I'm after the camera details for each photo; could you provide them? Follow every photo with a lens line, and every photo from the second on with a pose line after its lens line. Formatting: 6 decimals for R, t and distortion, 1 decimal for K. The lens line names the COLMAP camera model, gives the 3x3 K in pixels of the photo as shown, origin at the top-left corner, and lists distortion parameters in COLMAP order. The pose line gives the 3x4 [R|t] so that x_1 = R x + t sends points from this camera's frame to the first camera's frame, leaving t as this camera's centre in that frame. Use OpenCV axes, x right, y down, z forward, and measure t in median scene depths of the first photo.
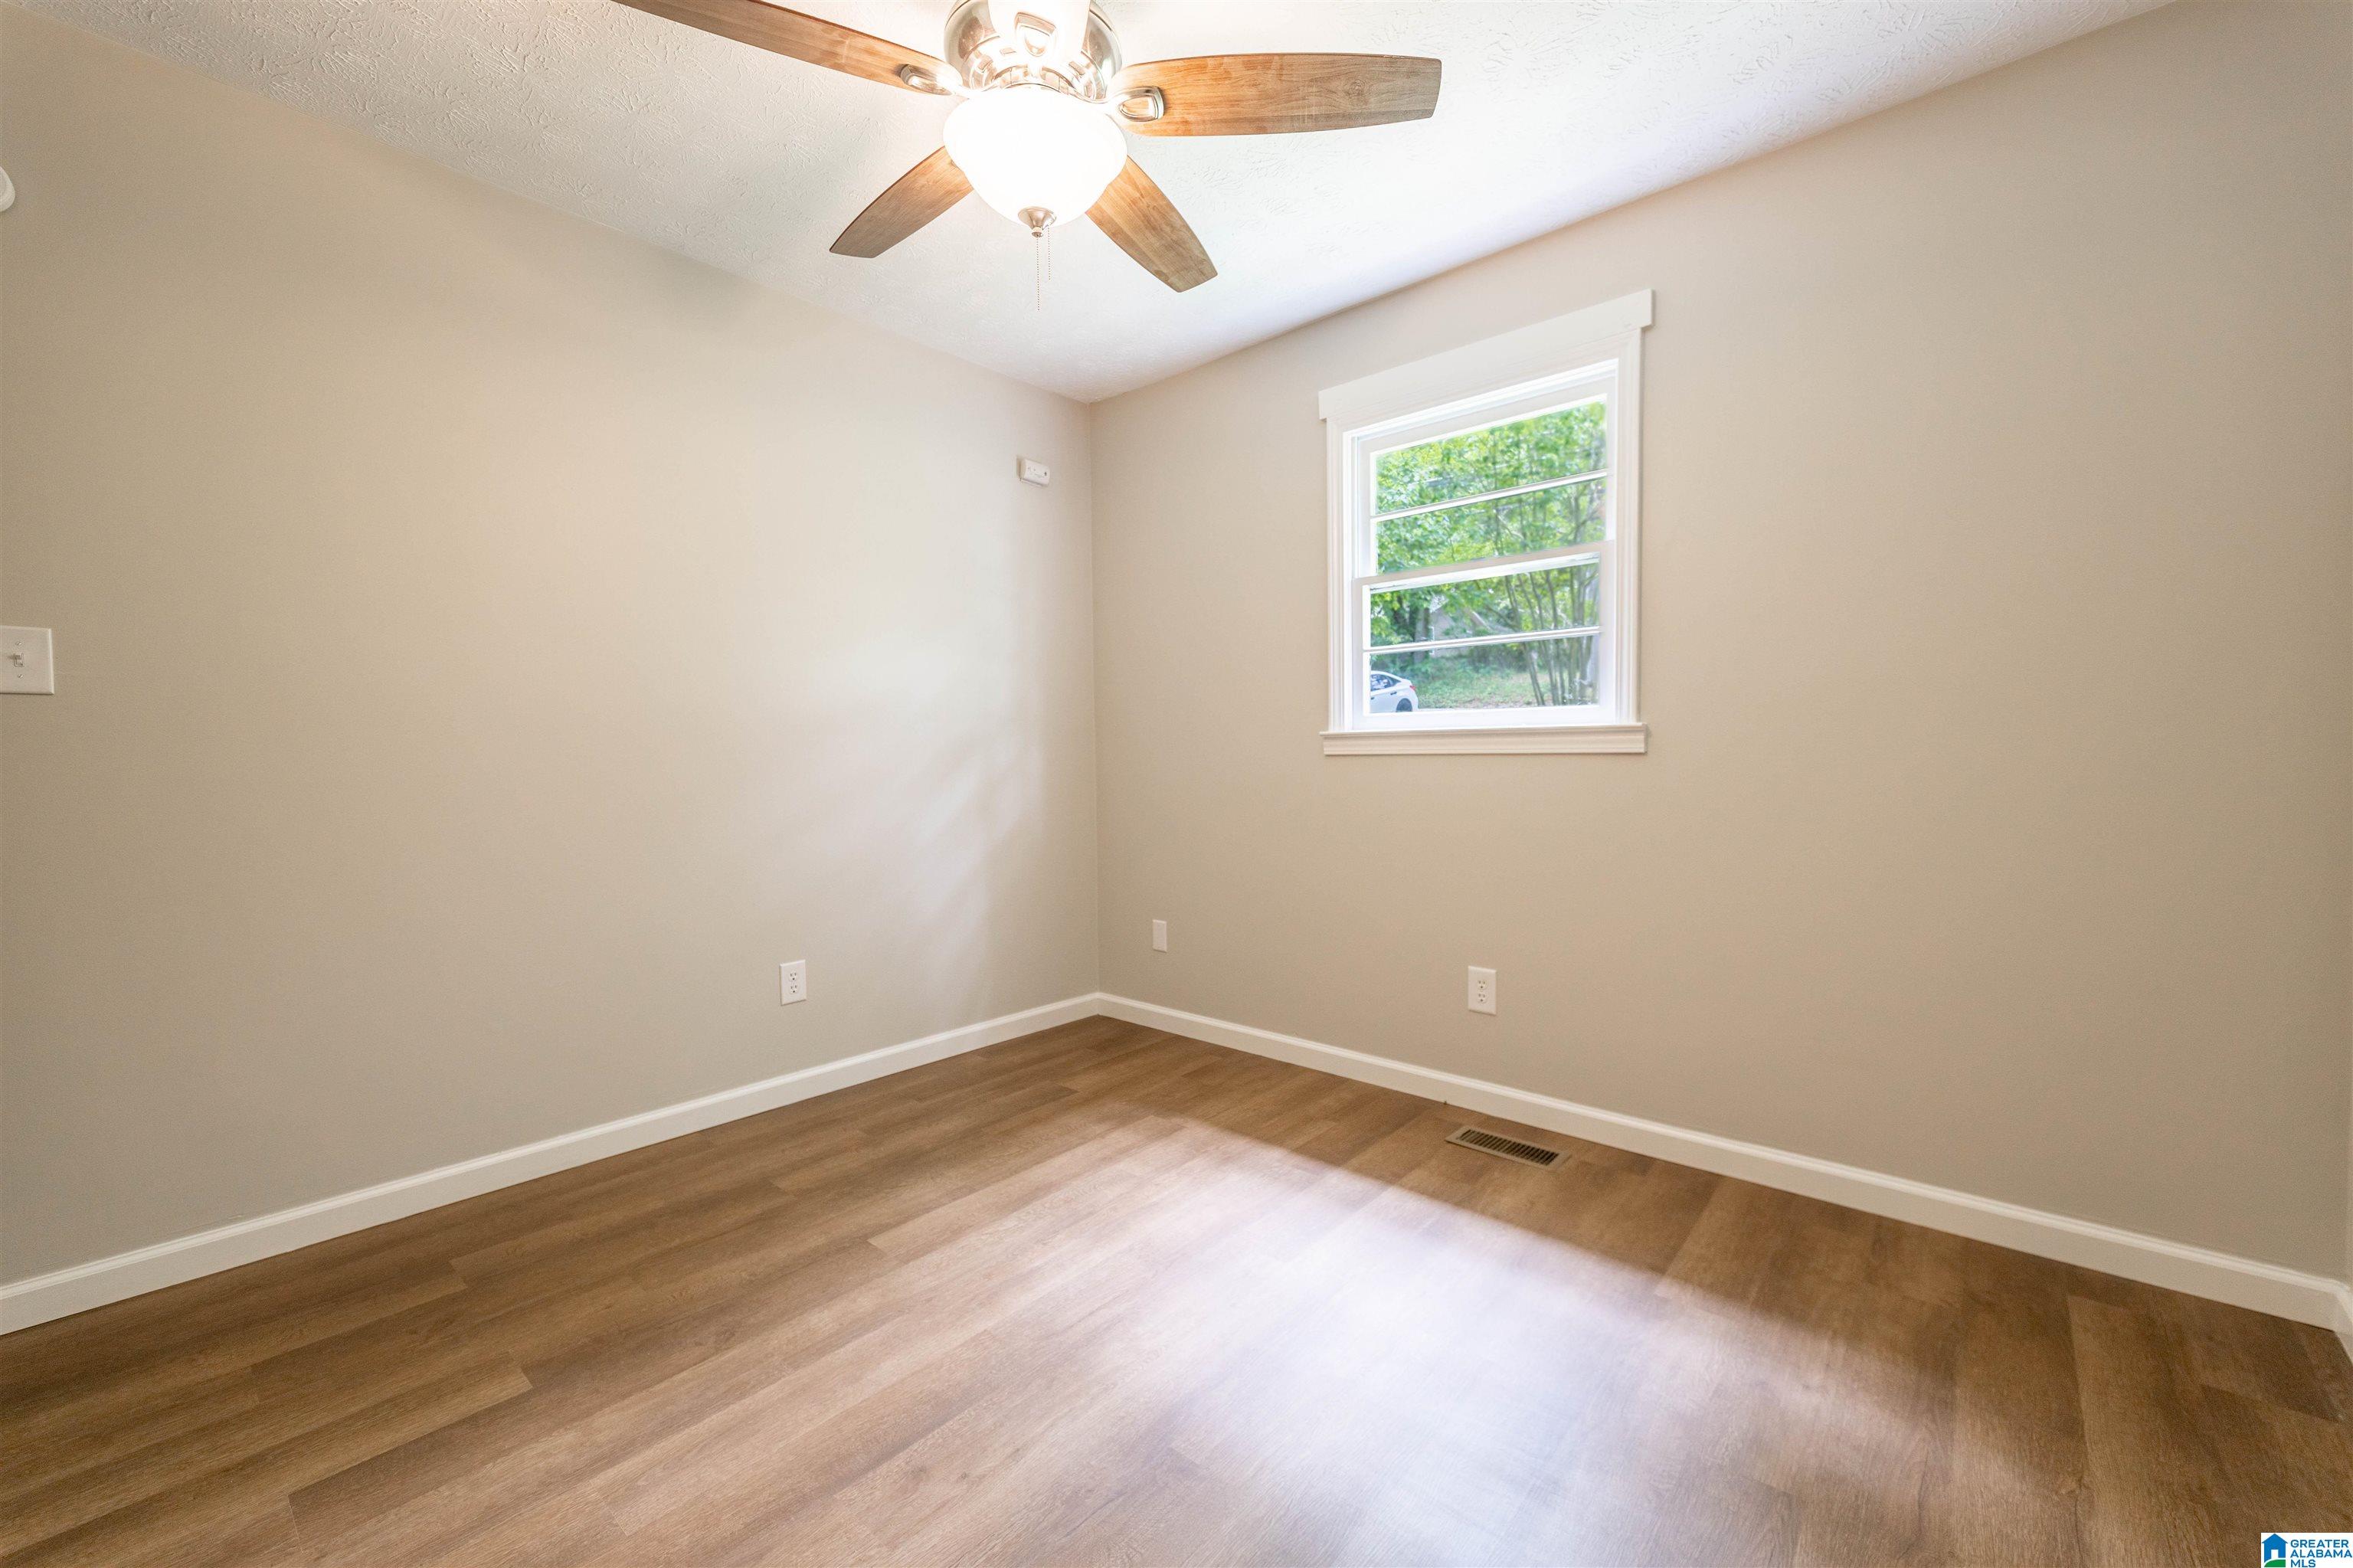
lens RADIAL K [[935.7, 0, 1176.5], [0, 935.7, 784.0], [0, 0, 1]] dist [0.000996, -0.000253]
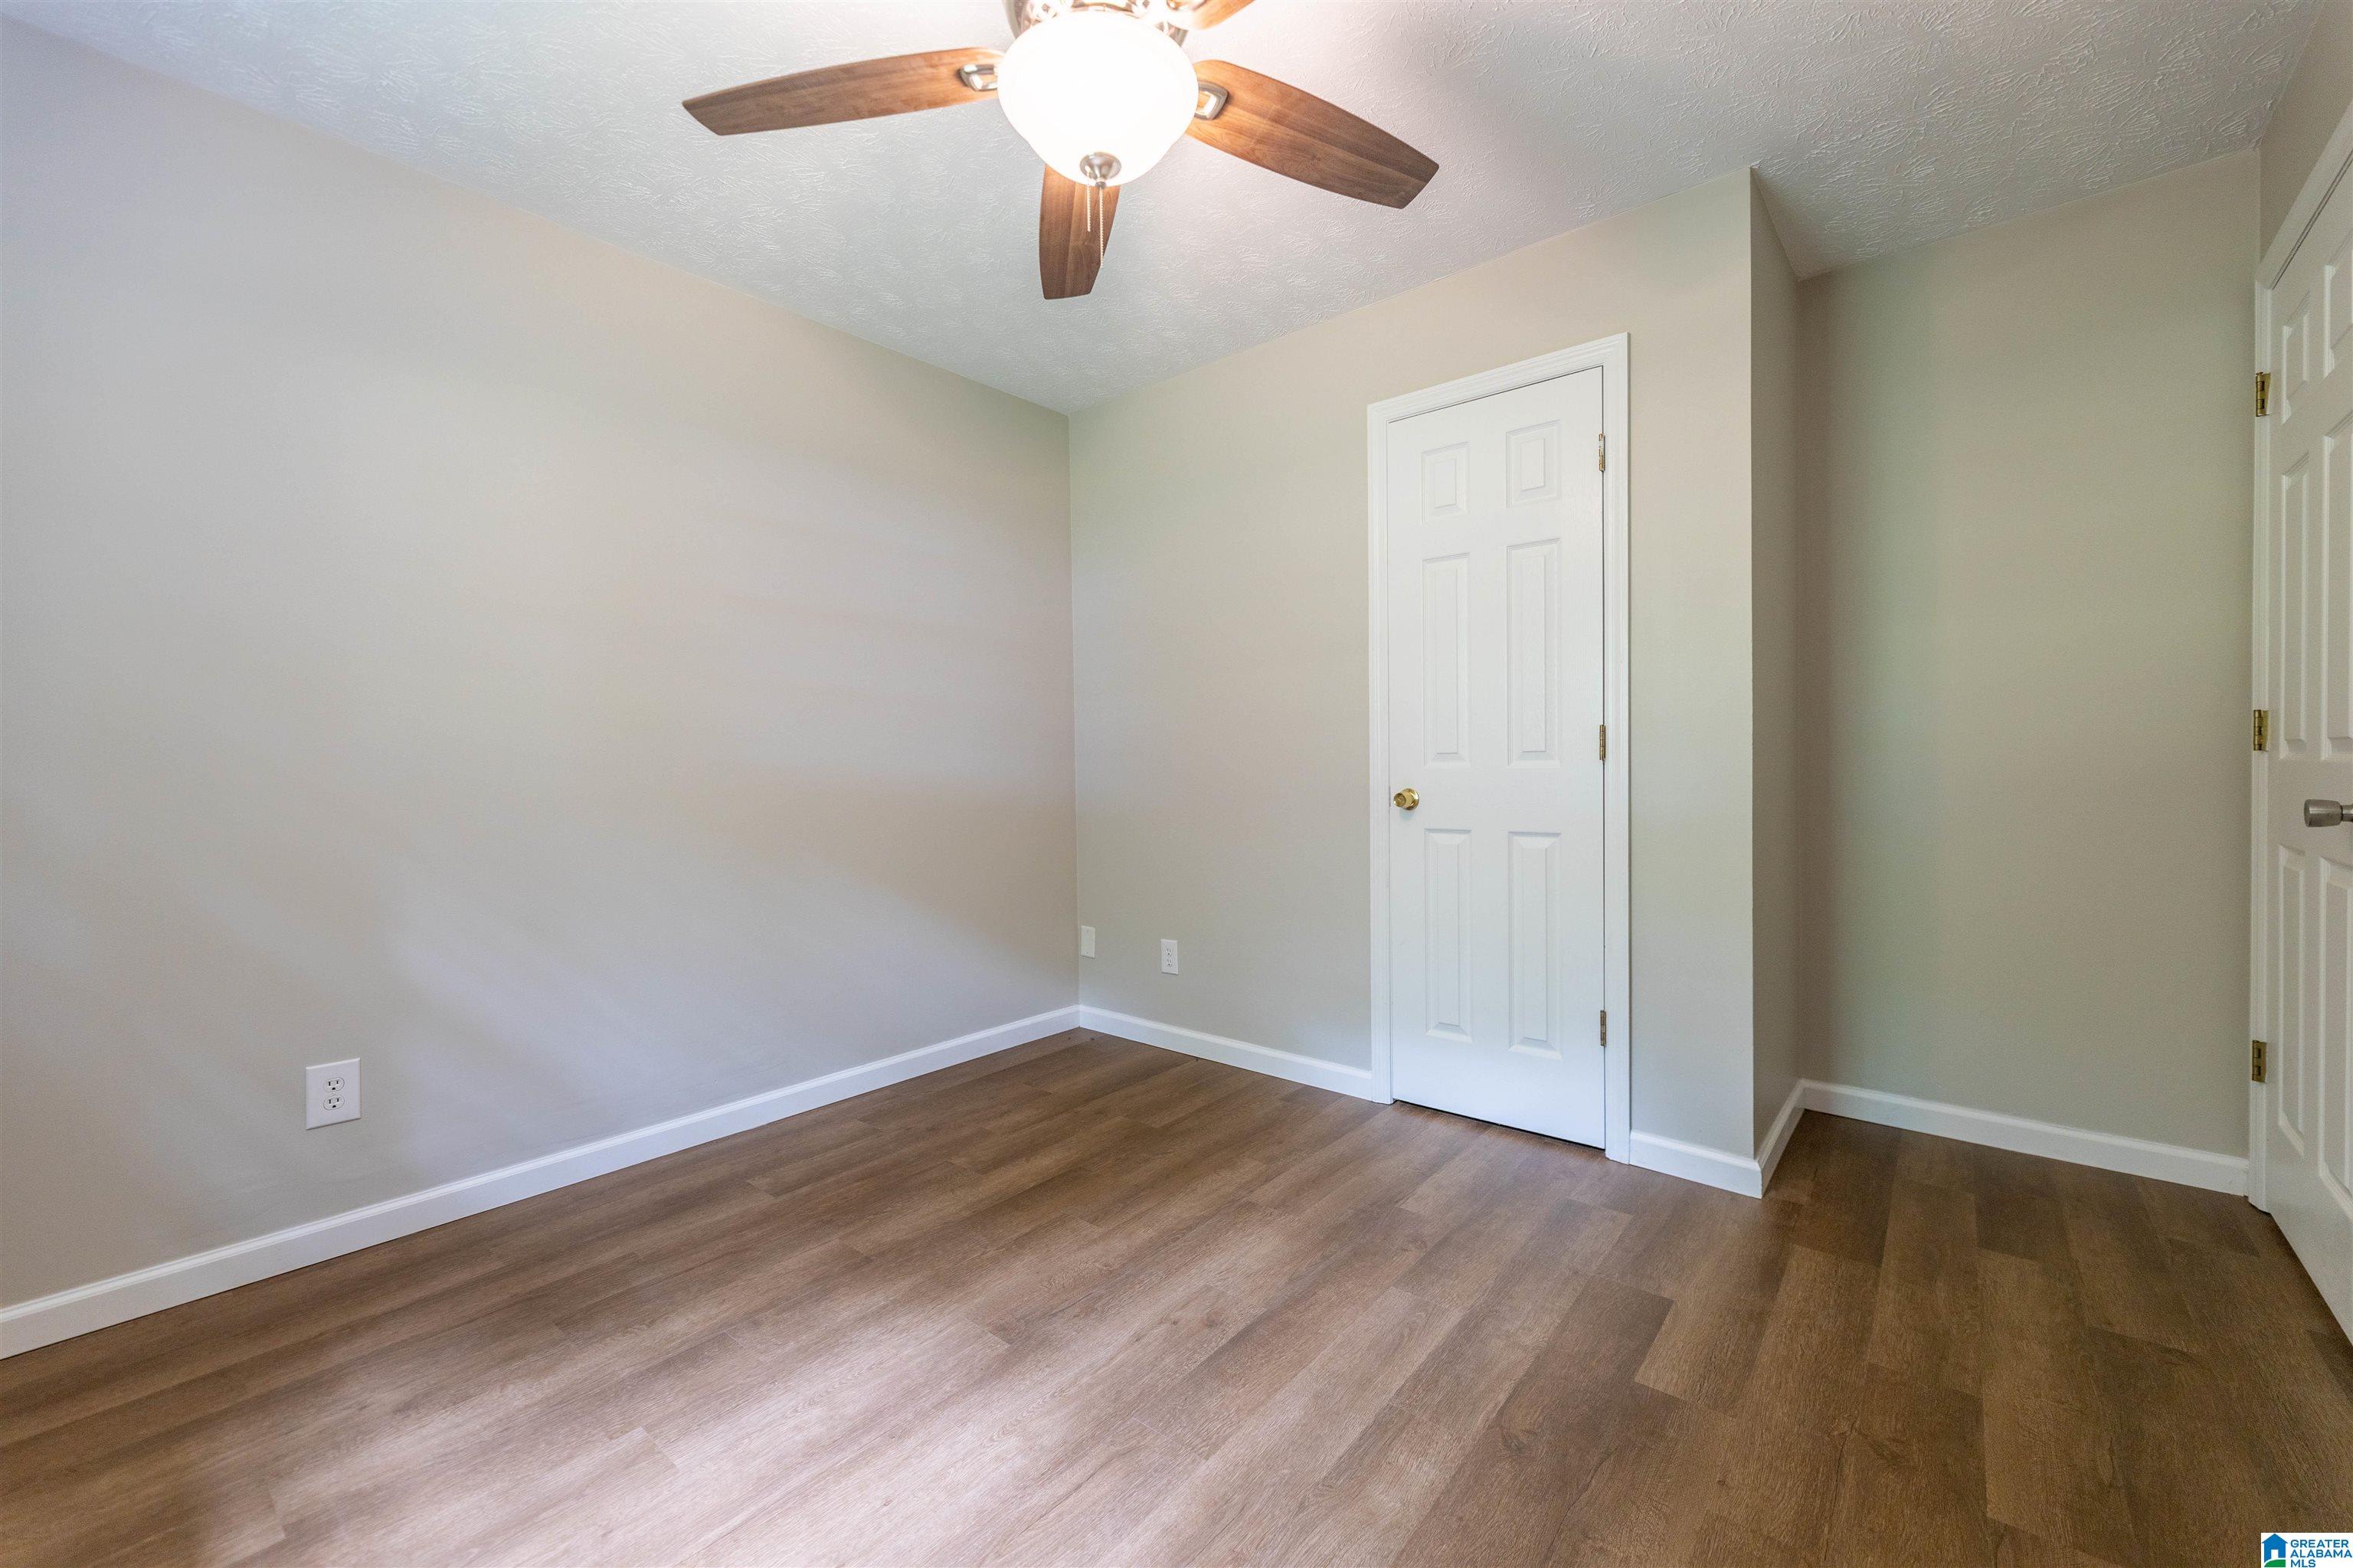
lens RADIAL K [[953.8, 0, 1178.8], [0, 953.8, 749.2], [0, 0, 1]] dist [-0.000916, -0.000252]
pose [[-0.999403, 0.020527, -0.027803, -0.152195], [0.019836, 0.999493, 0.024910, -0.056762], [0.028300, 0.024343, -0.999303, 1.641008]]
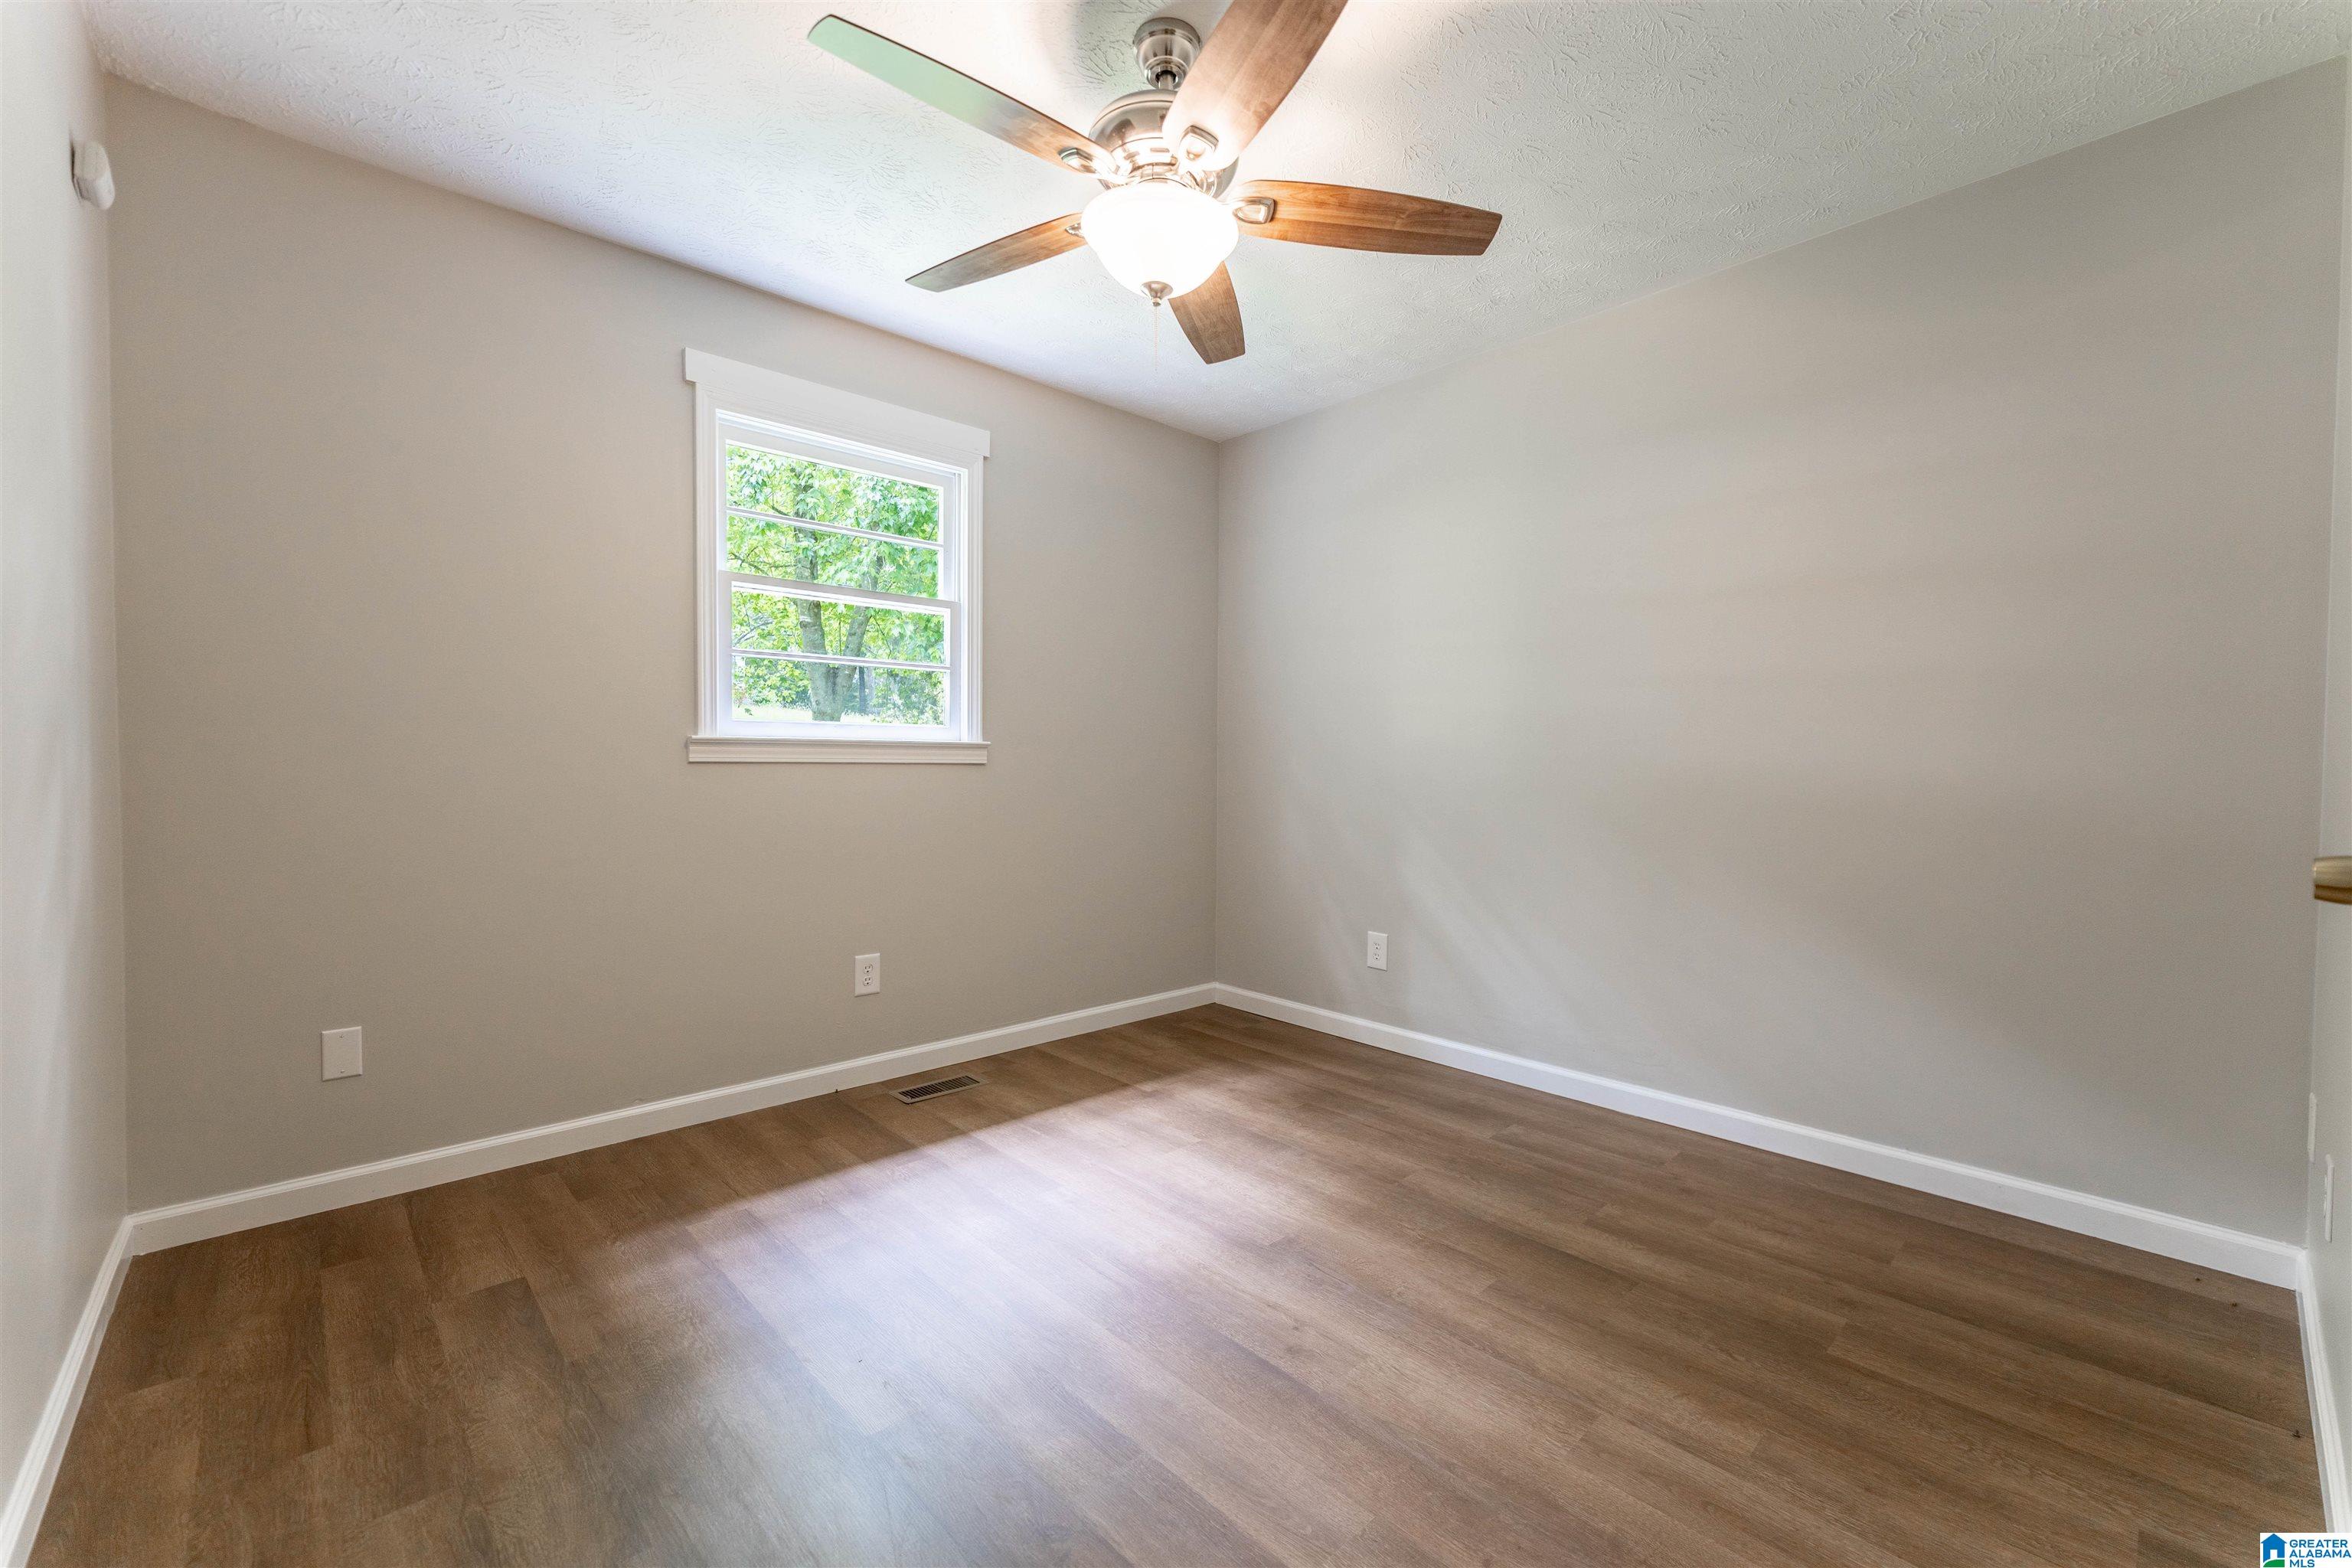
lens RADIAL K [[953.4, 0, 1178.3], [0, 953.4, 749.2], [0, 0, 1]] dist [-0.000916, -0.000252]
pose [[0.103117, 0.023817, 0.994384, -1.108912], [0.028339, 0.999237, -0.026872, -0.010585], [-0.994265, 0.030951, 0.102364, 0.719214]]
